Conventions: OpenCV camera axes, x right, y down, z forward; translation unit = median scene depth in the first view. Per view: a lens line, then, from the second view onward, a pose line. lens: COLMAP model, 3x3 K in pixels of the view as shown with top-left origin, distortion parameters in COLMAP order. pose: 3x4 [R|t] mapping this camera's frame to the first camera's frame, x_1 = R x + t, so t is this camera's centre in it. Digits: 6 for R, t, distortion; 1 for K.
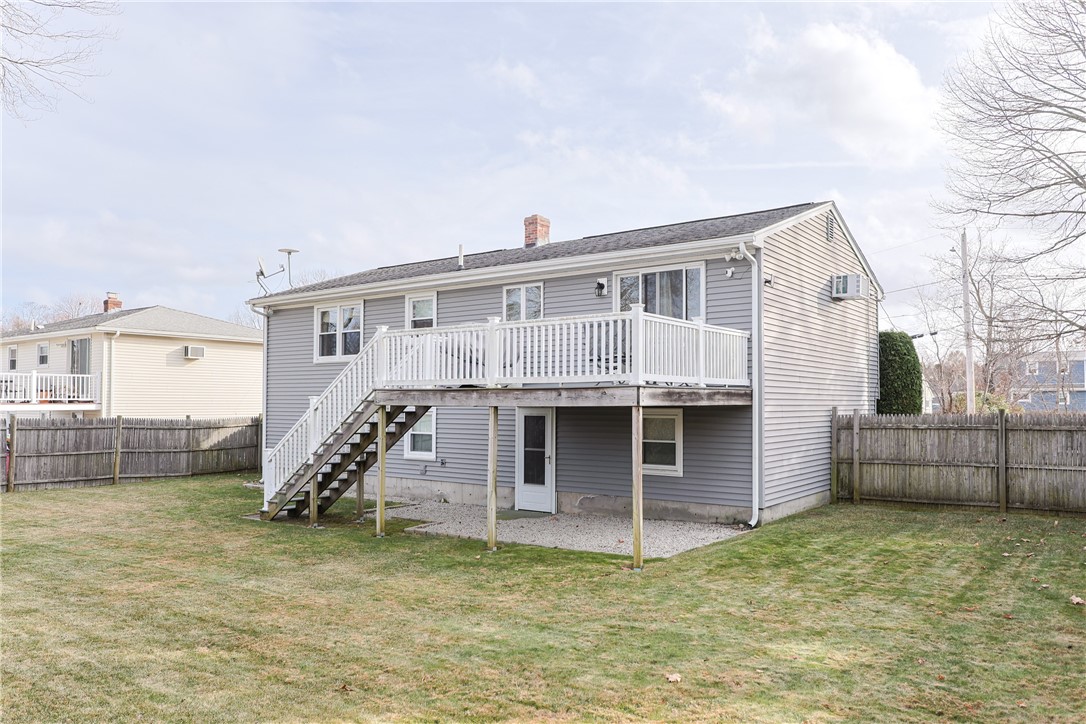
lens RADIAL K [[762.7, 0, 543.0], [0, 762.7, 362.0], [0, 0, 1]] dist [0.004358, 0.000840]
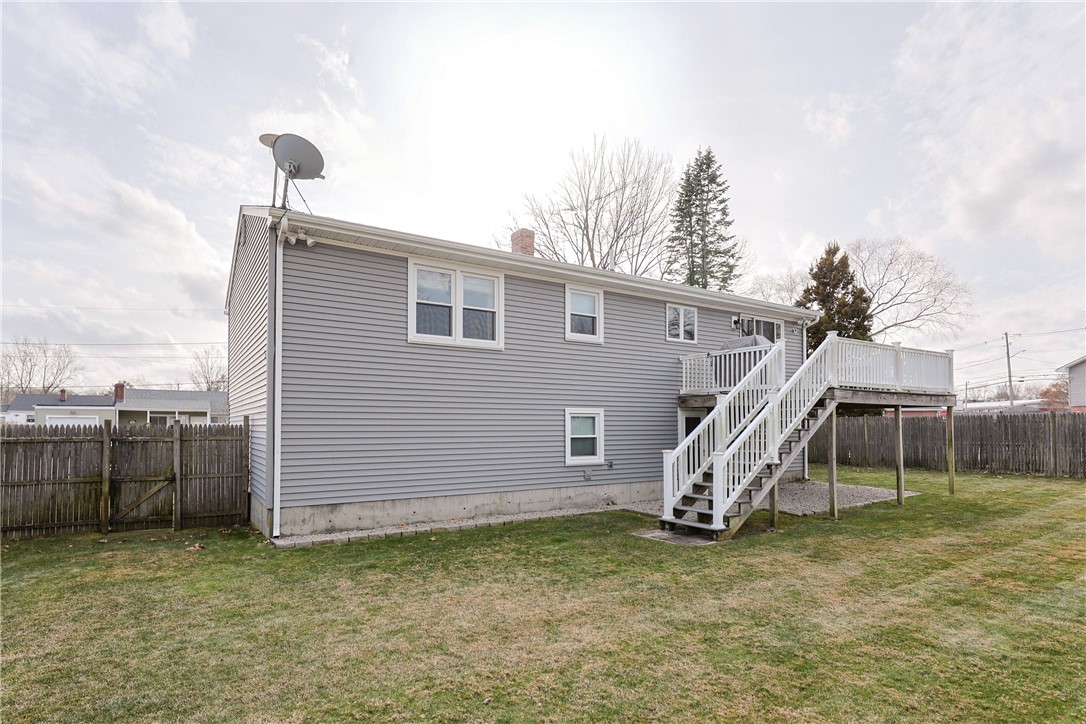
lens RADIAL K [[575.8, 0, 544.7], [0, 575.8, 401.6], [0, 0, 1]] dist [-0.000991, -0.000068]
pose [[0.341144, 0.028826, 0.939569, -0.859086], [-0.056679, 0.998342, -0.010050, 0.061591], [-0.938301, -0.049825, 0.342212, 0.823268]]
